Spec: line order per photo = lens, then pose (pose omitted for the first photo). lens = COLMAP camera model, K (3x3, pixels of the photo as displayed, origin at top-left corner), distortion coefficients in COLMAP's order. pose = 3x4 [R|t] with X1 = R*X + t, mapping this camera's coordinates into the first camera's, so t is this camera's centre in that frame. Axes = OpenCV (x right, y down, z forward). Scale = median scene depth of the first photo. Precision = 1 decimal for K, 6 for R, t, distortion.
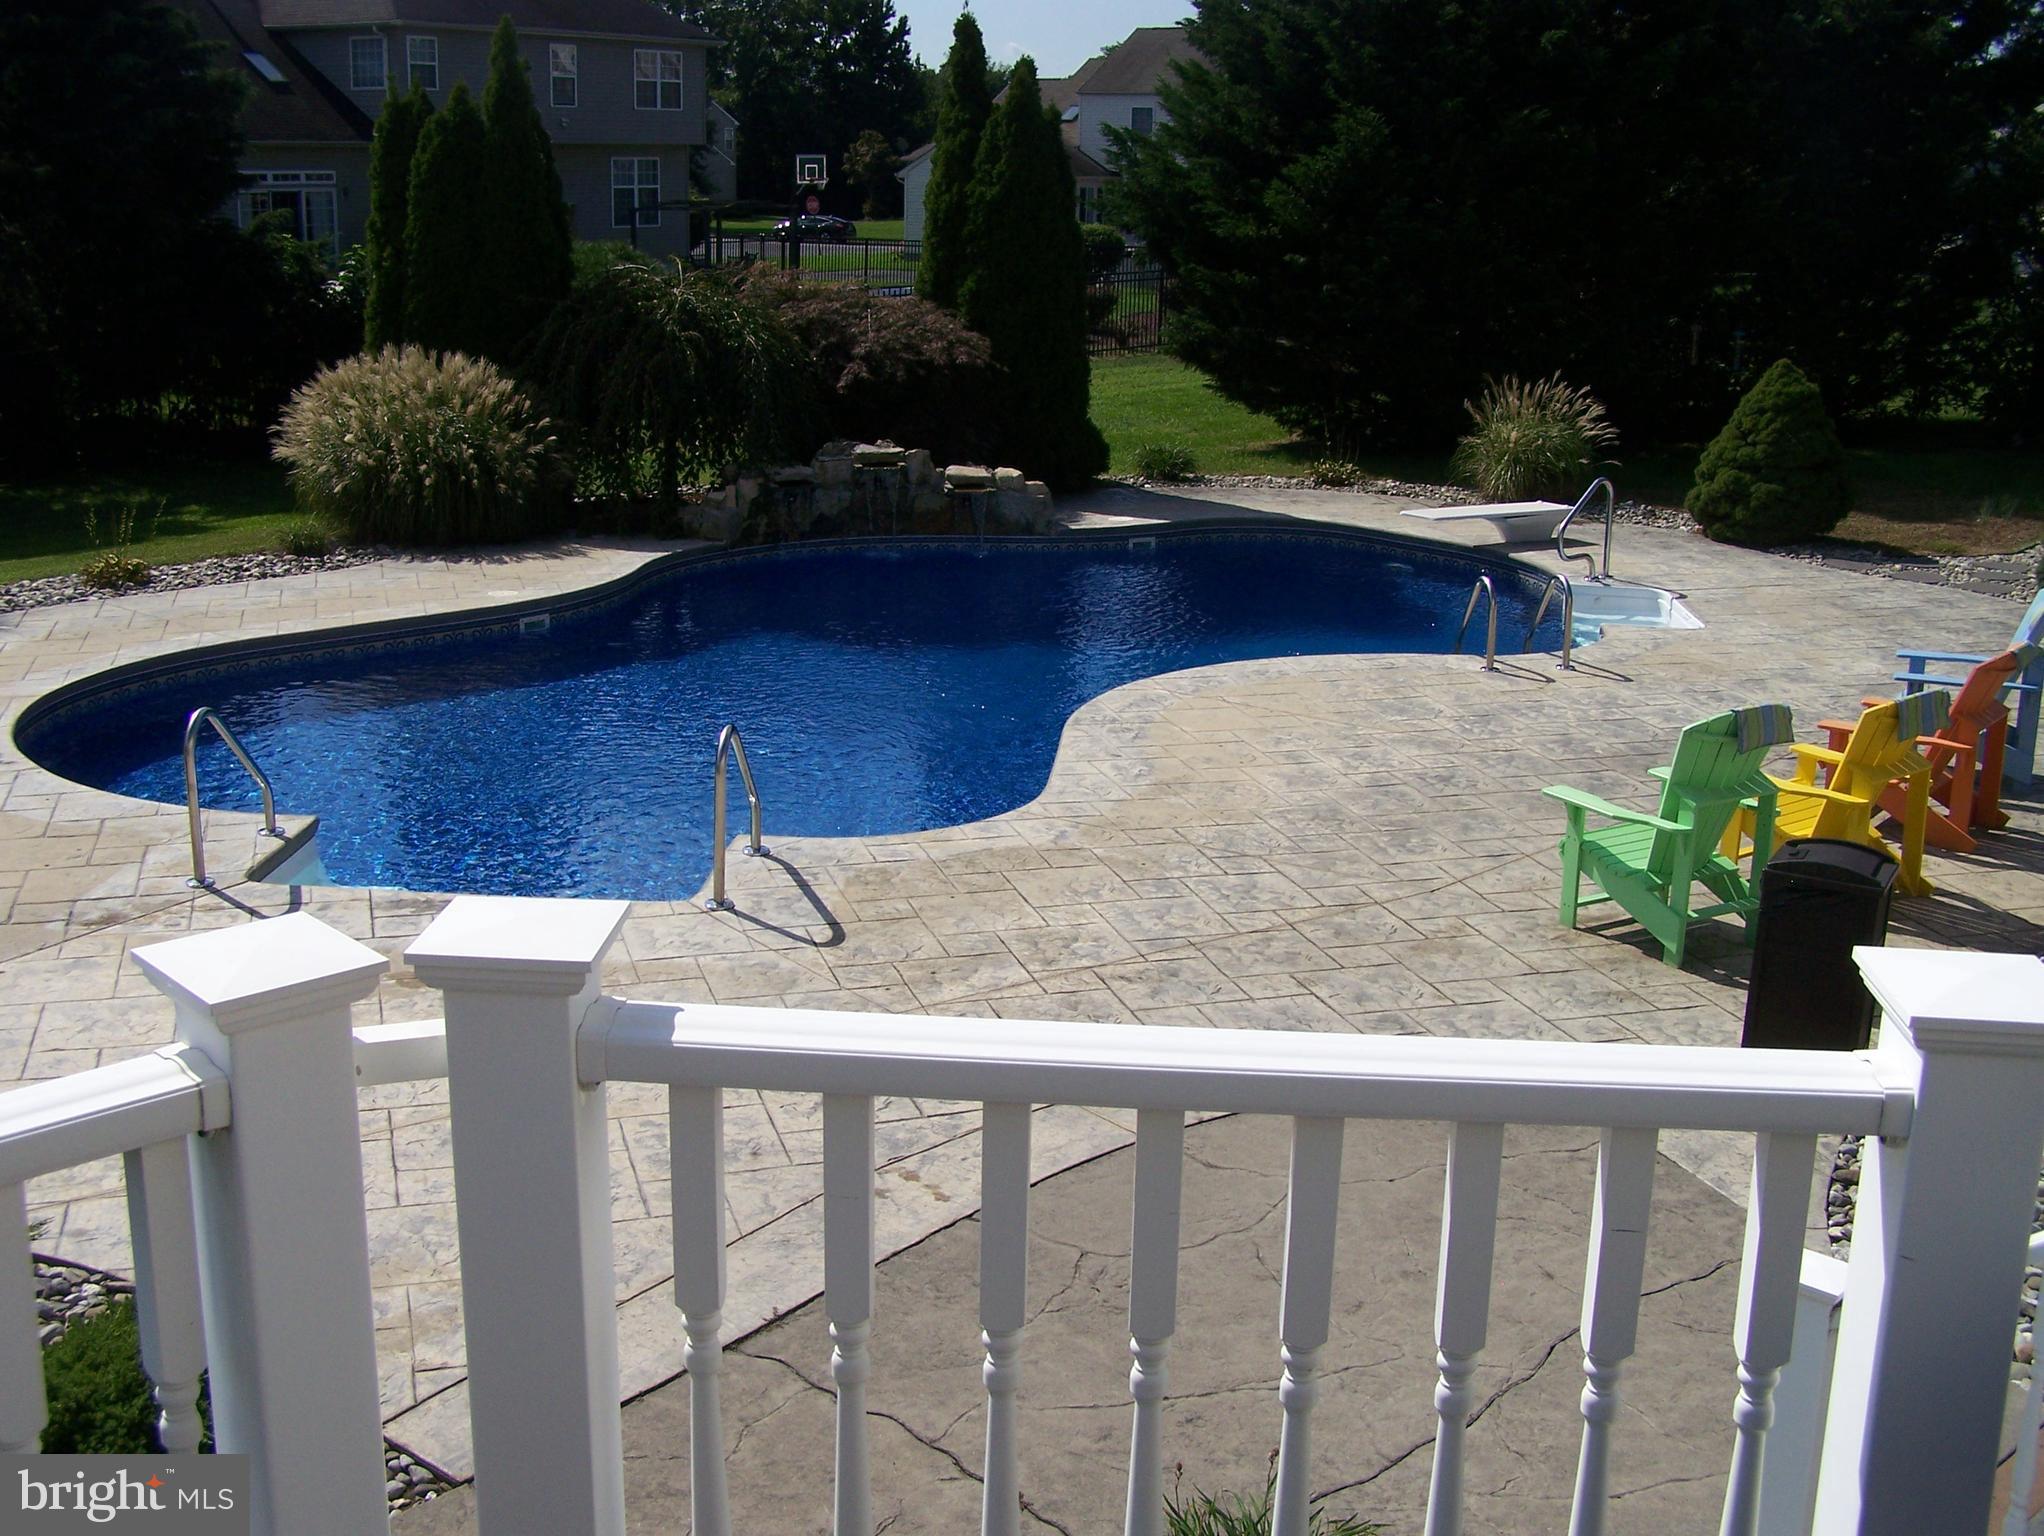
lens RADIAL K [[2268.2, 0, 1011.9], [0, 2268.2, 772.0], [0, 0, 1]] dist [-0.092009, 0.000000]
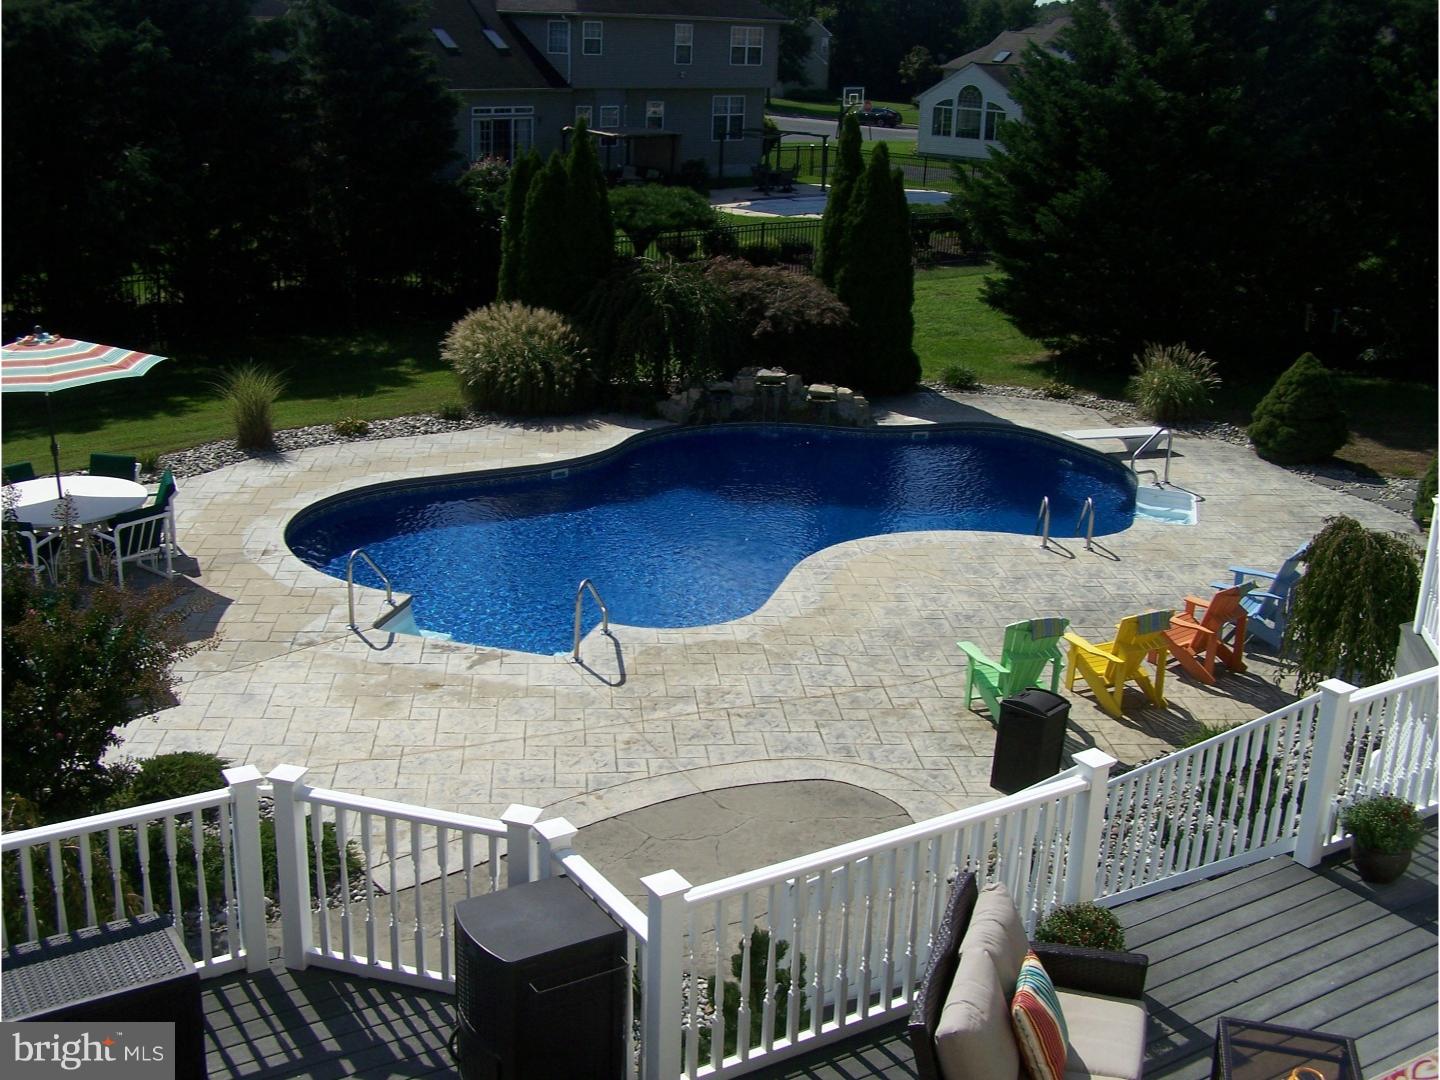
lens RADIAL K [[1598.0, 0, 730.0], [0, 1598.0, 539.6], [0, 0, 1]] dist [-0.092009, 0.000000]
pose [[0.981996, 0.079505, -0.171355, 0.134940], [-0.072505, 0.996272, 0.046741, -0.069662], [0.174433, -0.033475, 0.984100, -0.241501]]
